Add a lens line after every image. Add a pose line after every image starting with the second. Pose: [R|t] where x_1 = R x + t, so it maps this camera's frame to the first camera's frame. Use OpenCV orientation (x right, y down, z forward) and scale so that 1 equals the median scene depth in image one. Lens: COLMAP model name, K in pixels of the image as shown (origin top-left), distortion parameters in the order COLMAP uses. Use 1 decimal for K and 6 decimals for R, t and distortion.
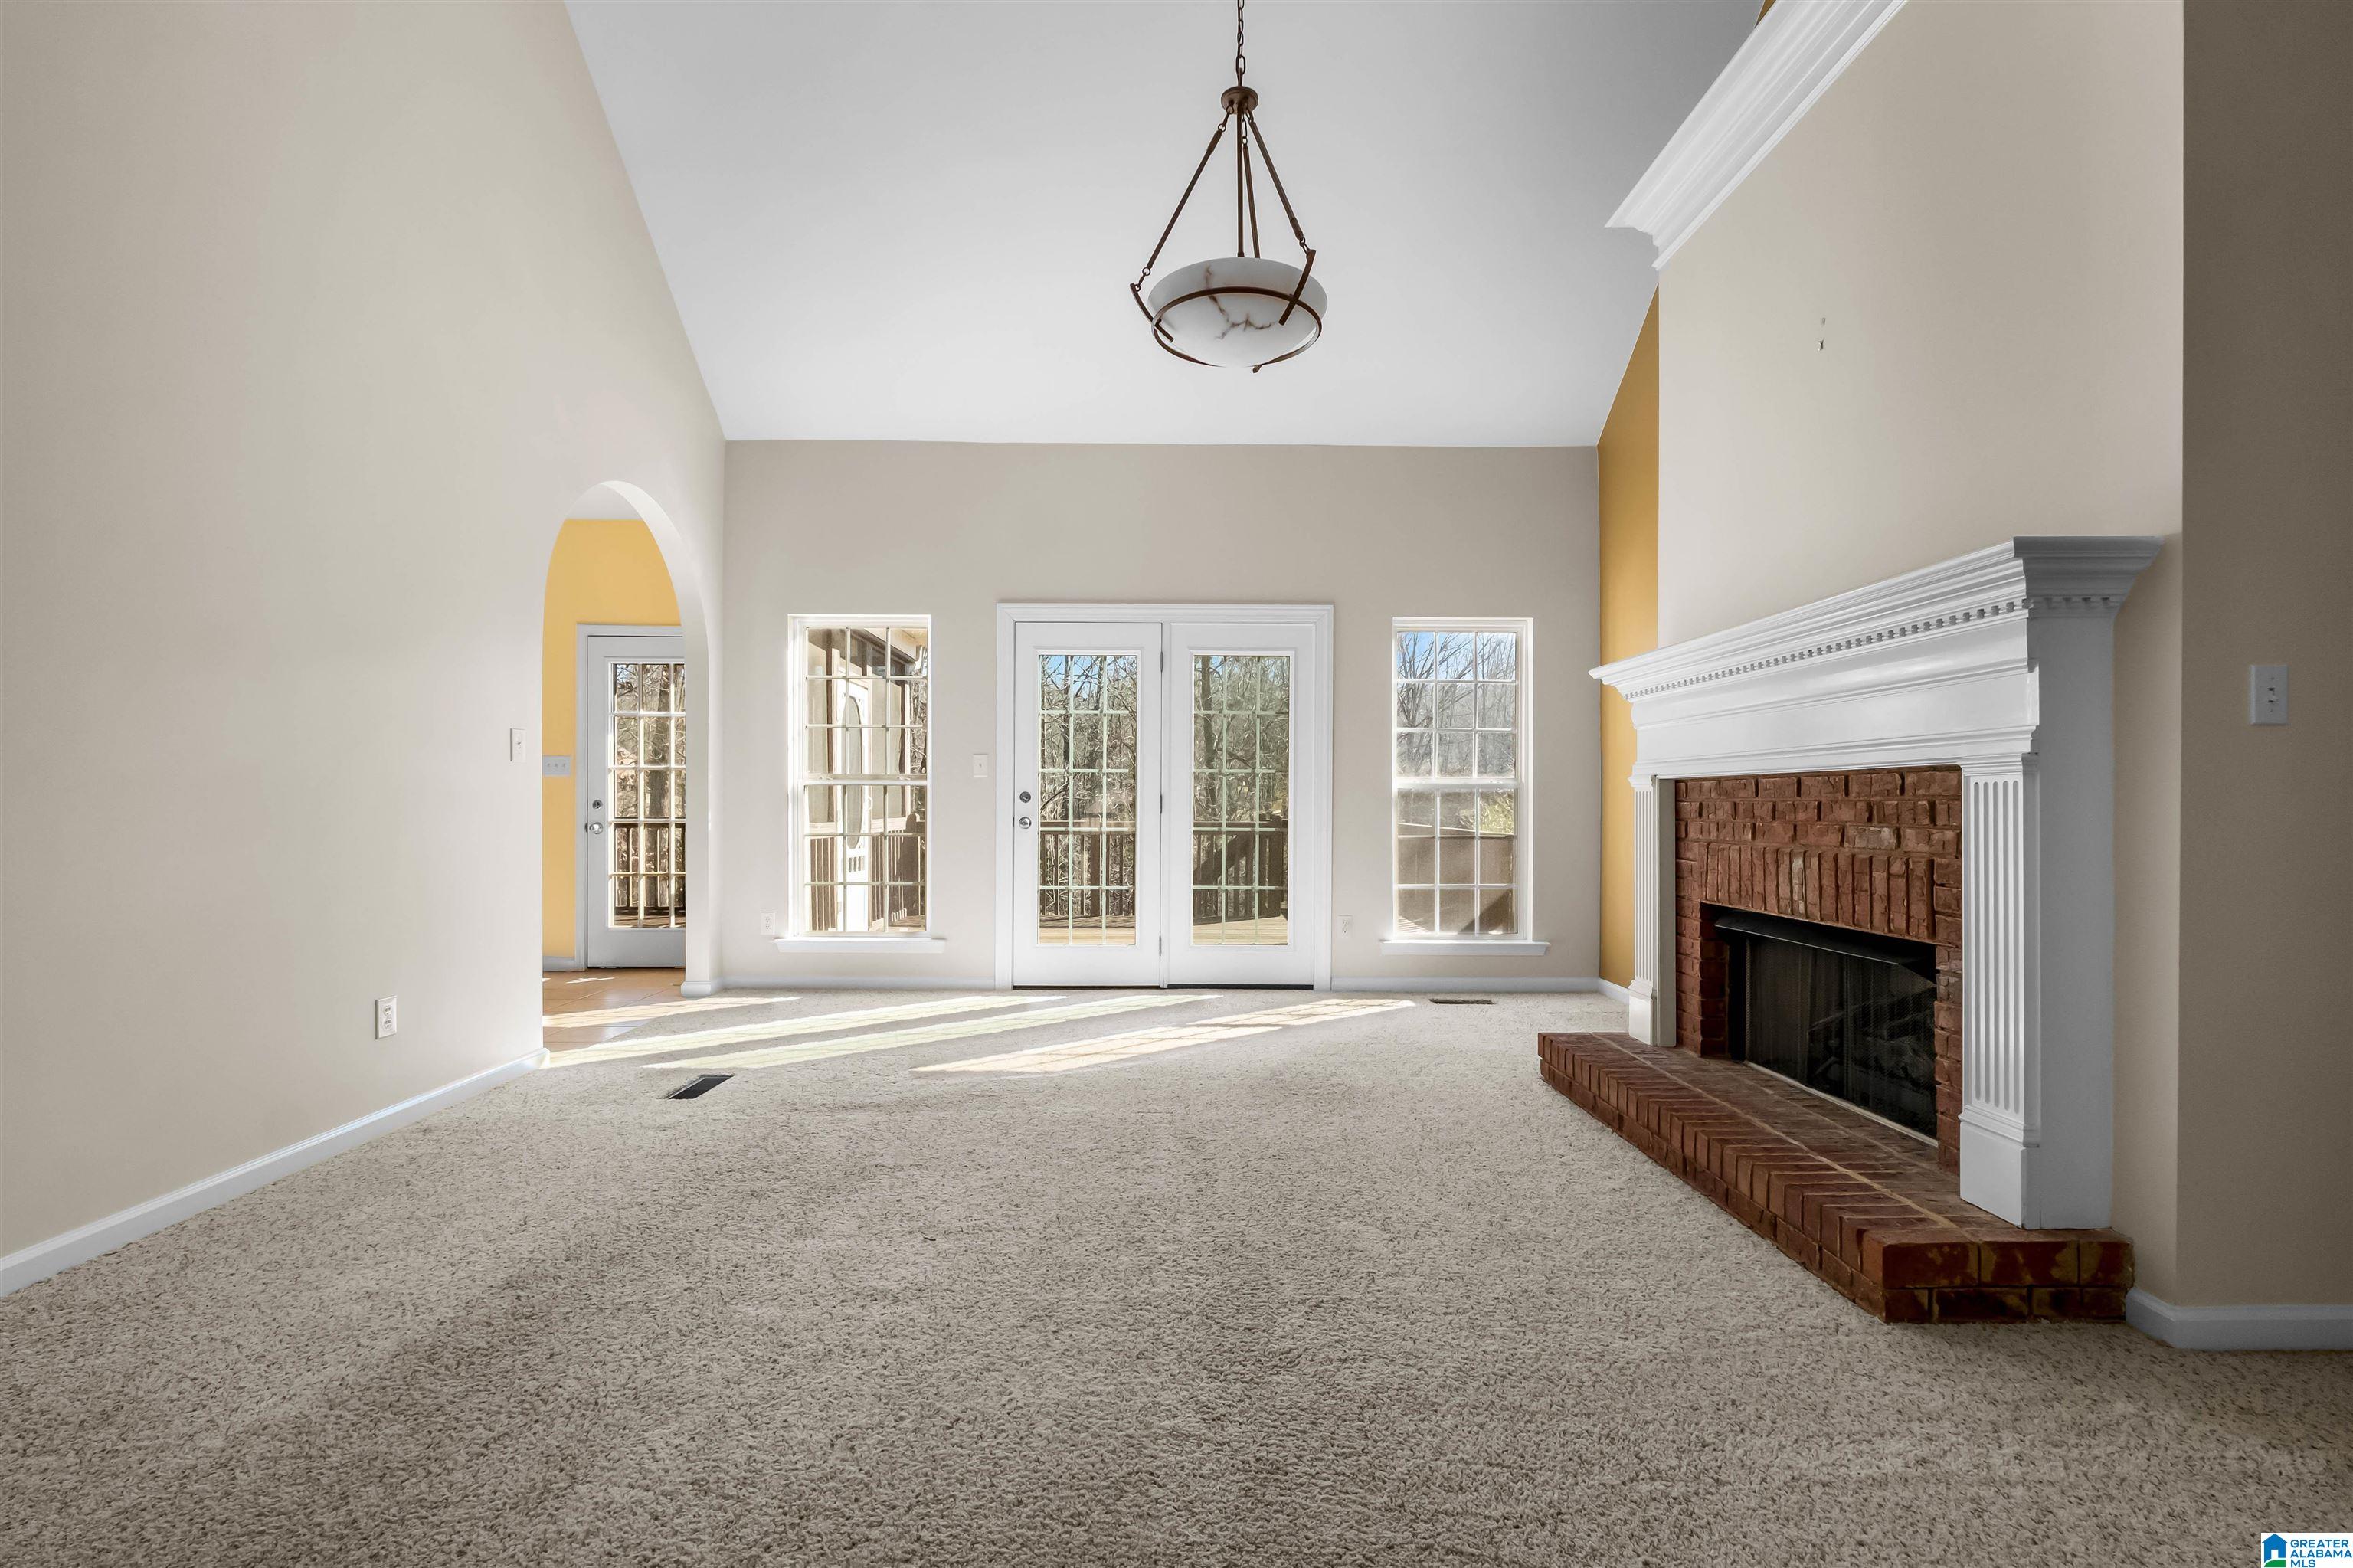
lens RADIAL K [[1039.0, 0, 1174.2], [0, 1039.0, 804.9], [0, 0, 1]] dist [-0.002840, -0.000559]
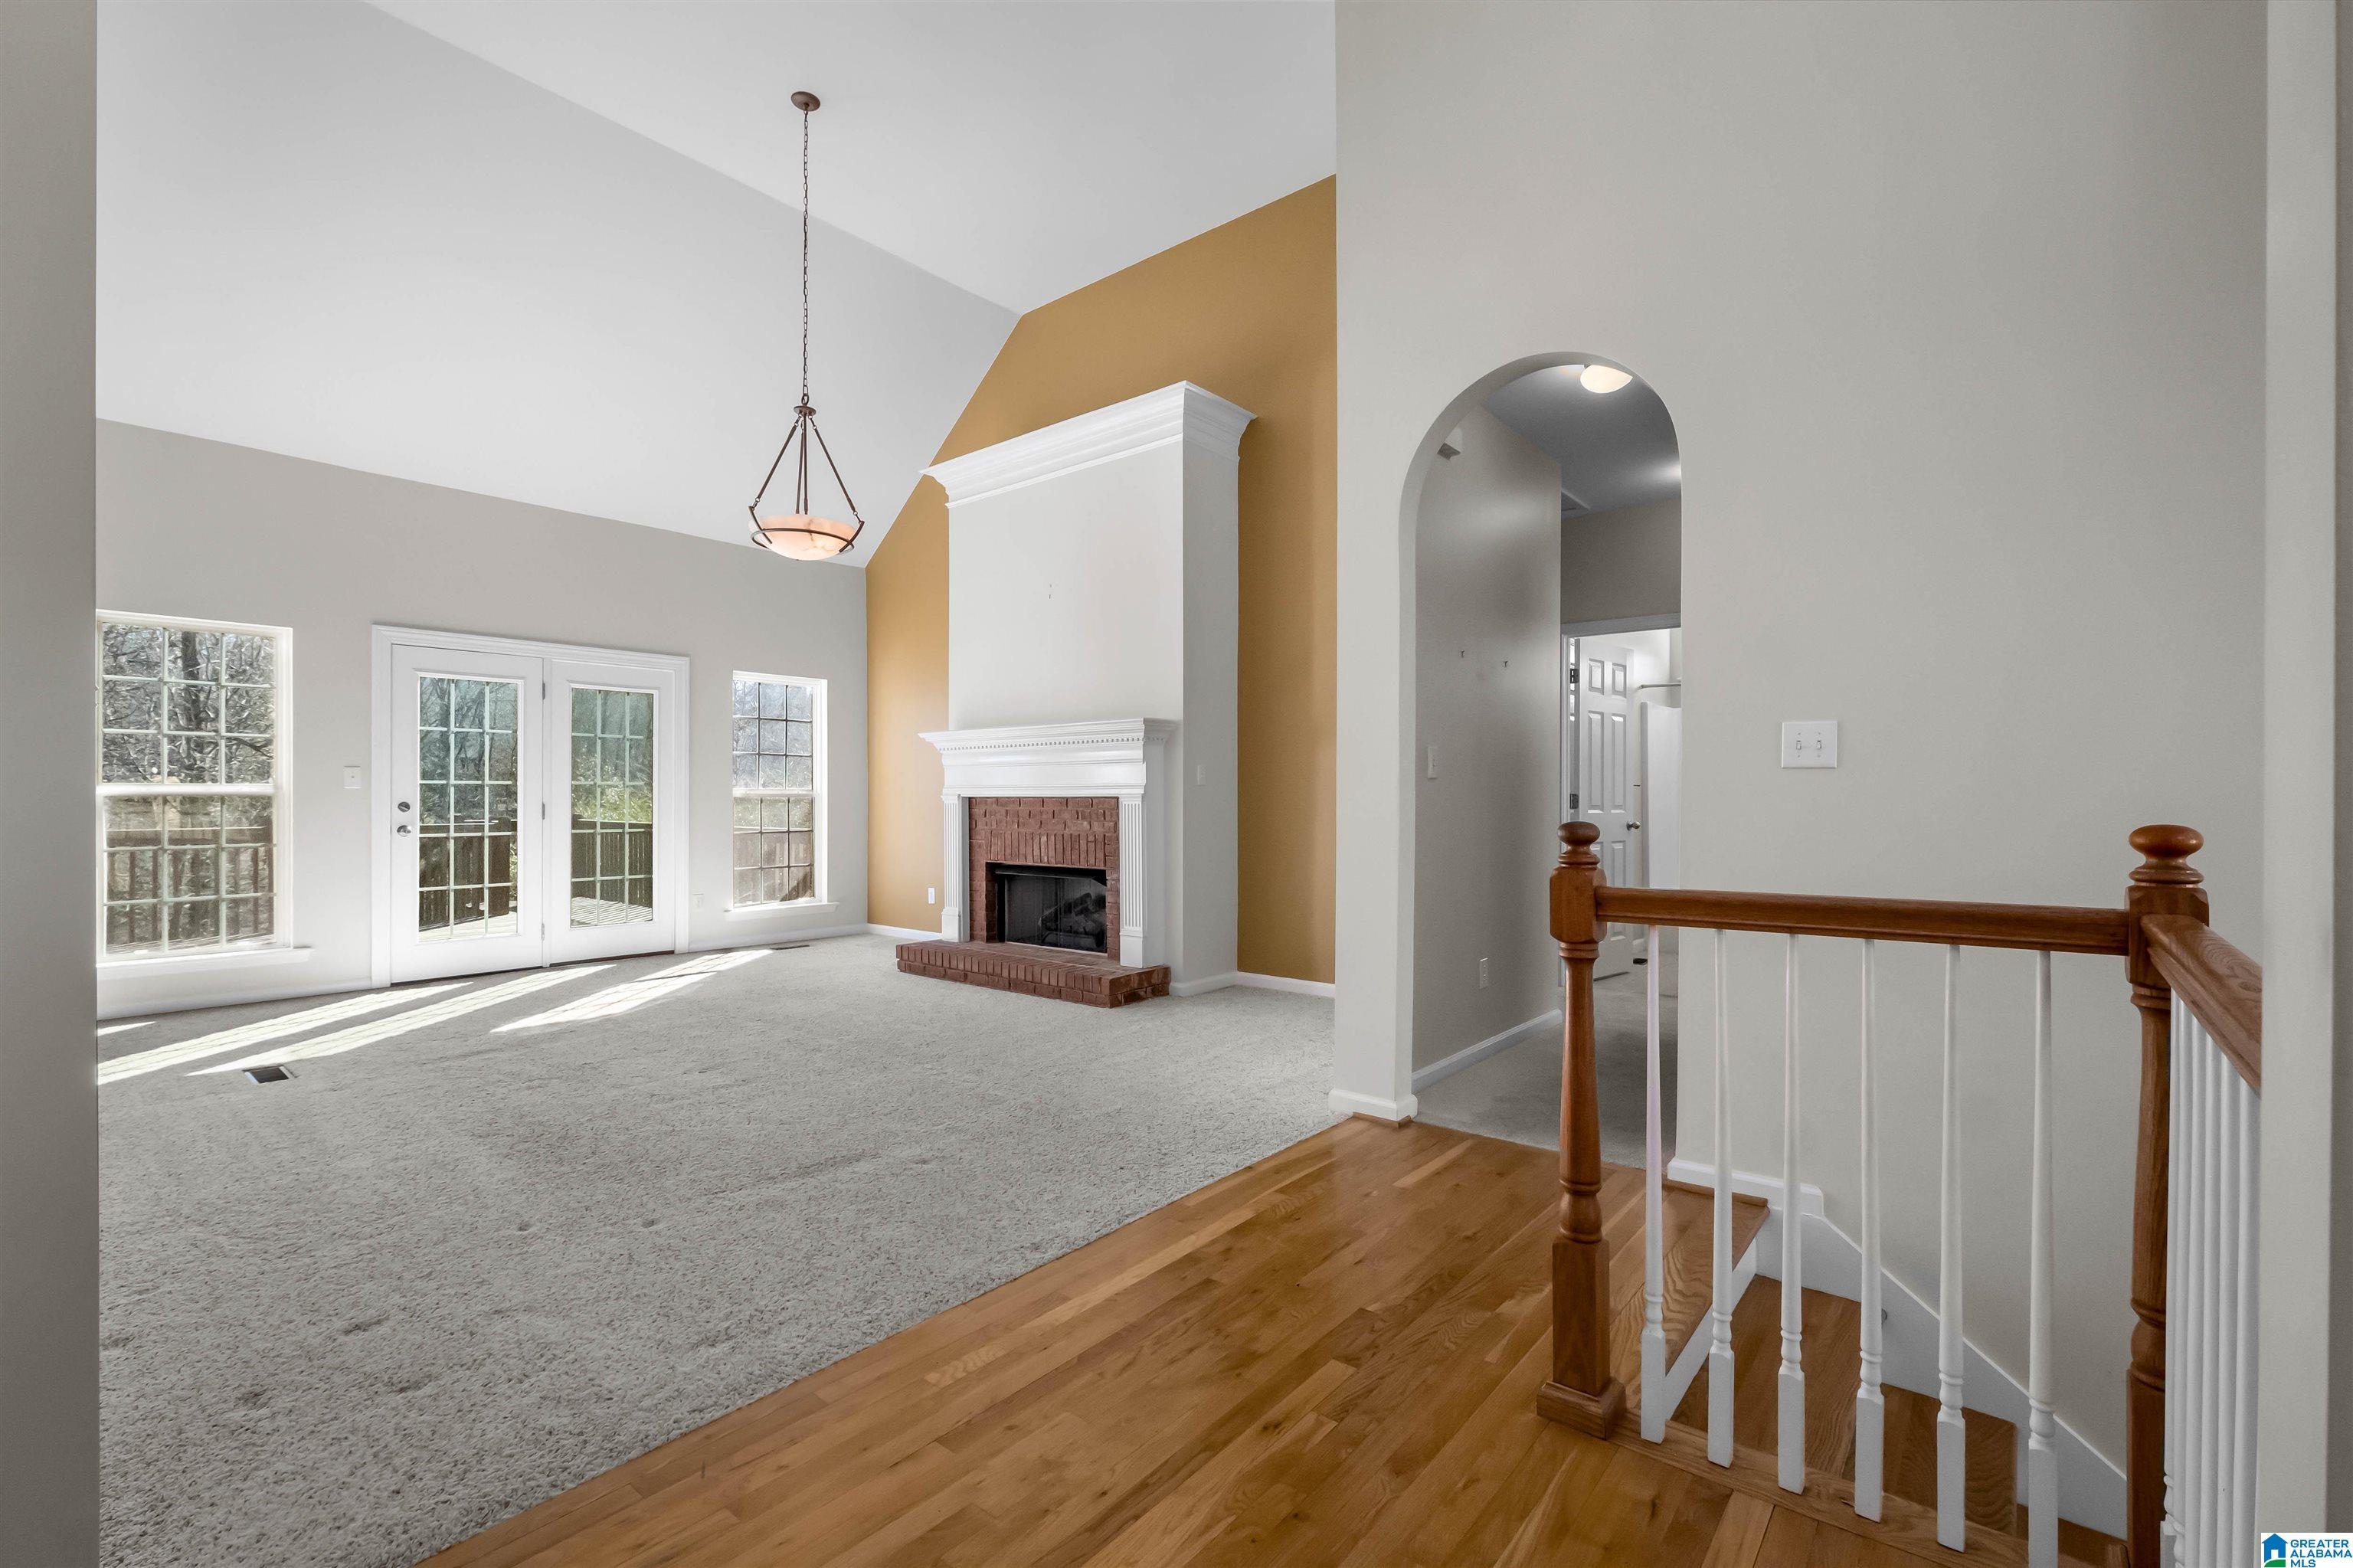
lens RADIAL K [[1039.0, 0, 1170.0], [0, 1039.0, 796.2], [0, 0, 1]] dist [-0.002840, -0.000559]
pose [[0.649634, -0.003506, 0.760239, -0.759443], [0.003422, 0.999993, 0.001688, -0.030102], [-0.760240, 0.001505, 0.649641, -0.521536]]
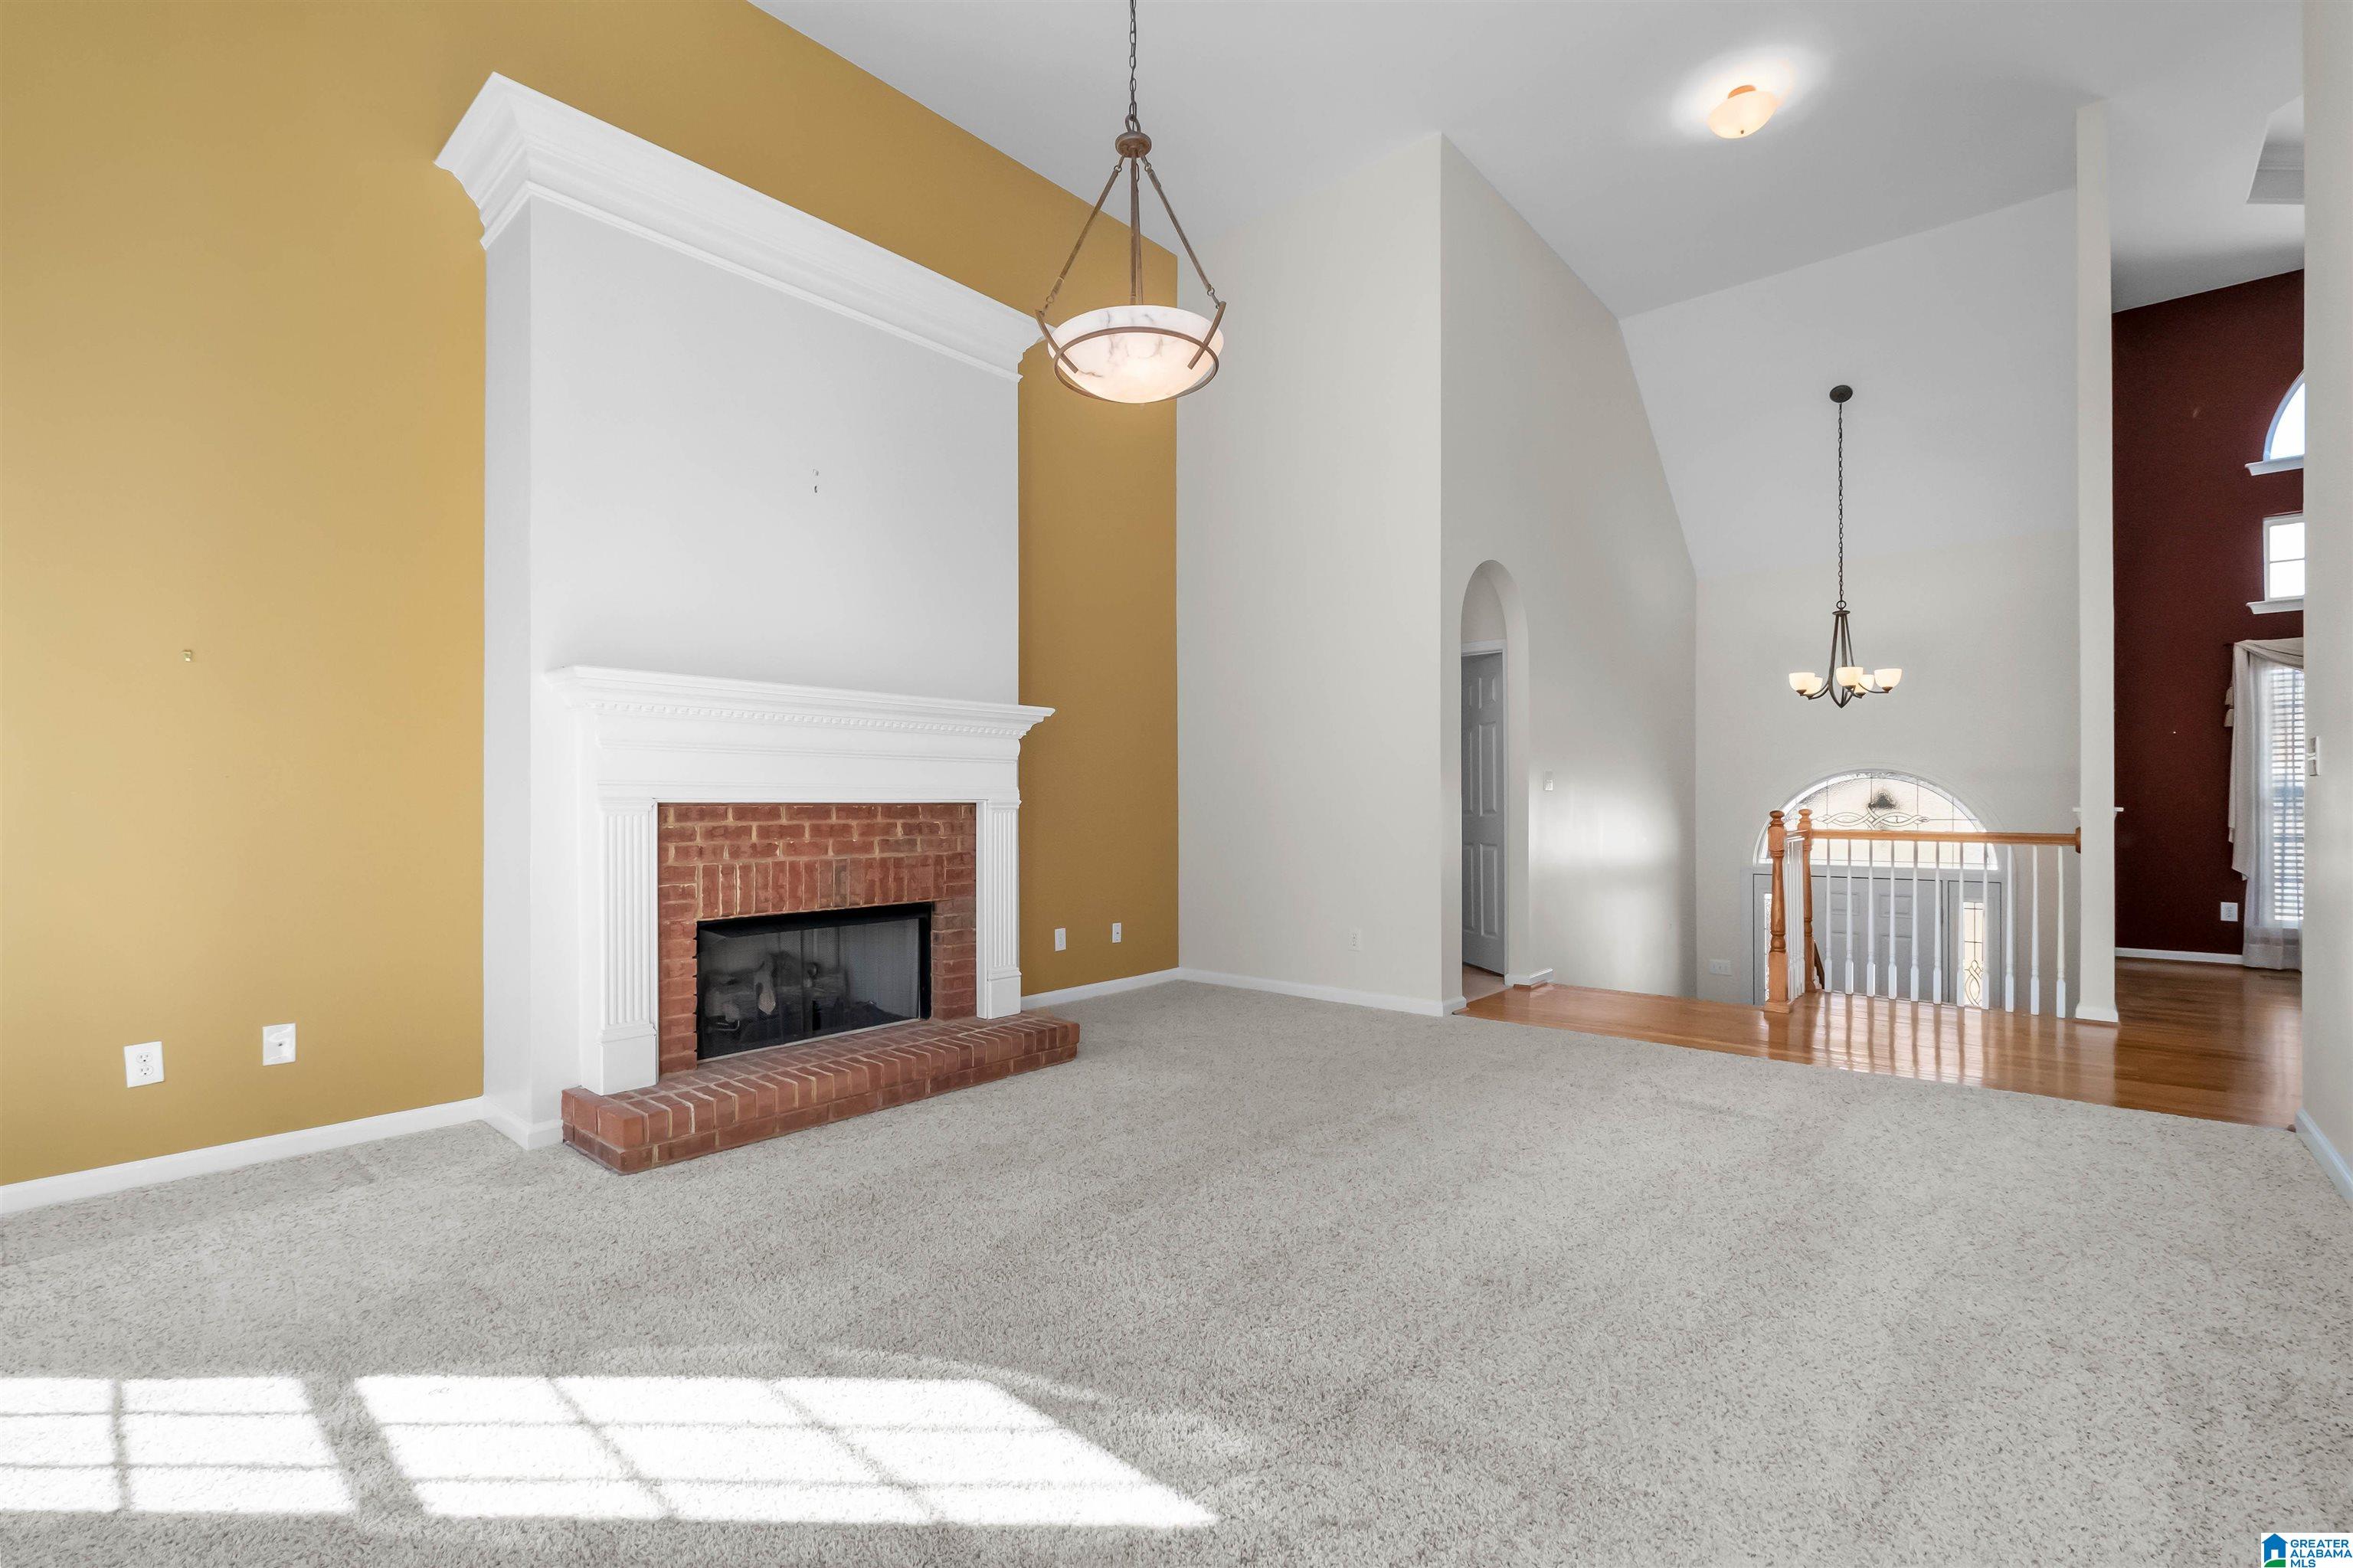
lens RADIAL K [[1039.0, 0, 1177.3], [0, 1039.0, 789.6], [0, 0, 1]] dist [-0.002840, -0.000559]
pose [[-0.749420, 0.004795, 0.662078, -0.572676], [-0.003756, 0.999927, -0.011493, -0.029580], [-0.662084, -0.011100, -0.749347, 1.538975]]
